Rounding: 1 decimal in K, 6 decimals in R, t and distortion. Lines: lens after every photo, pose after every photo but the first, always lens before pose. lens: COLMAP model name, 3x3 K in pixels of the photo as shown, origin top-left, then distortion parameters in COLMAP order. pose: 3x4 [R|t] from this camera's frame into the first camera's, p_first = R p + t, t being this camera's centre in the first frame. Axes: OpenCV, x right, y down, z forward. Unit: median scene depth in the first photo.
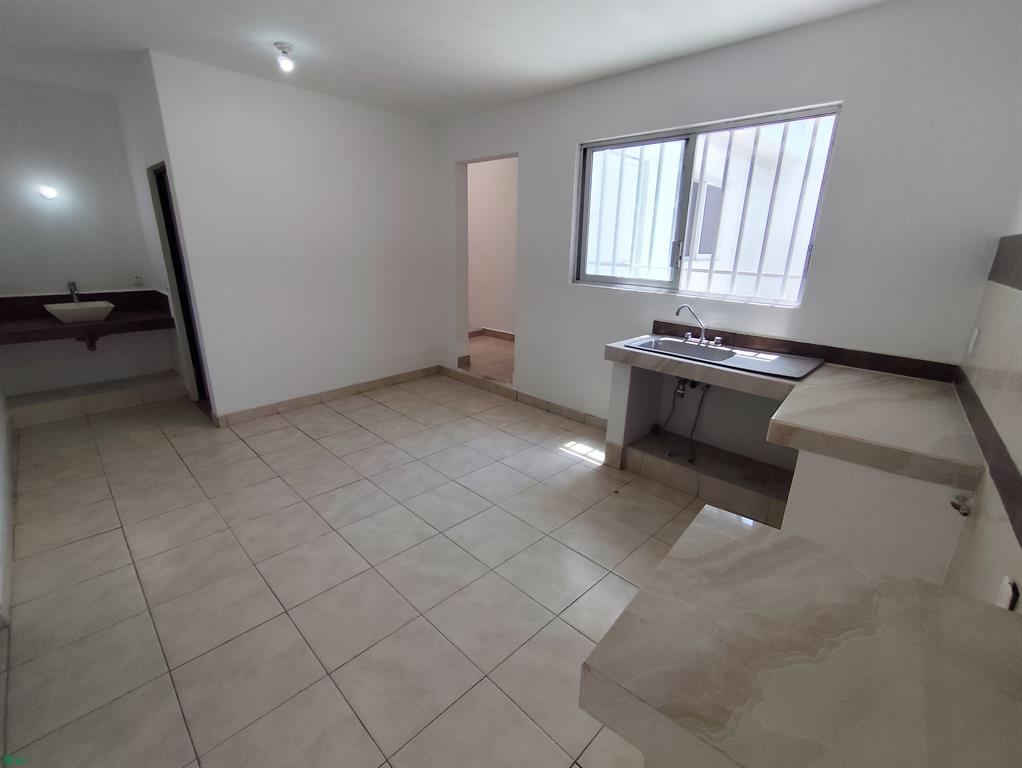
lens RADIAL K [[463.8, 0, 511.5], [0, 463.8, 386.2], [0, 0, 1]] dist [-0.010748, 0.003486]
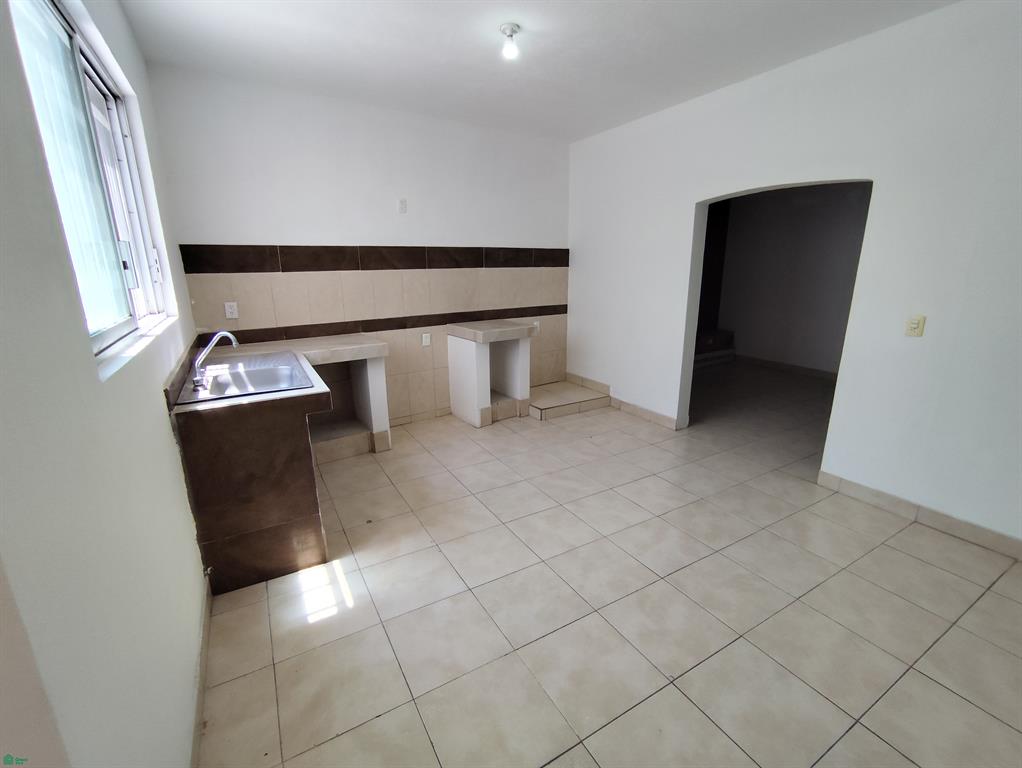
lens RADIAL K [[463.8, 0, 512.7], [0, 463.8, 385.1], [0, 0, 1]] dist [-0.010748, 0.003486]
pose [[-0.966873, -0.080914, 0.242095, -0.235893], [0.061824, 0.845959, 0.529651, -0.445447], [-0.247659, 0.527073, -0.812933, 1.463689]]
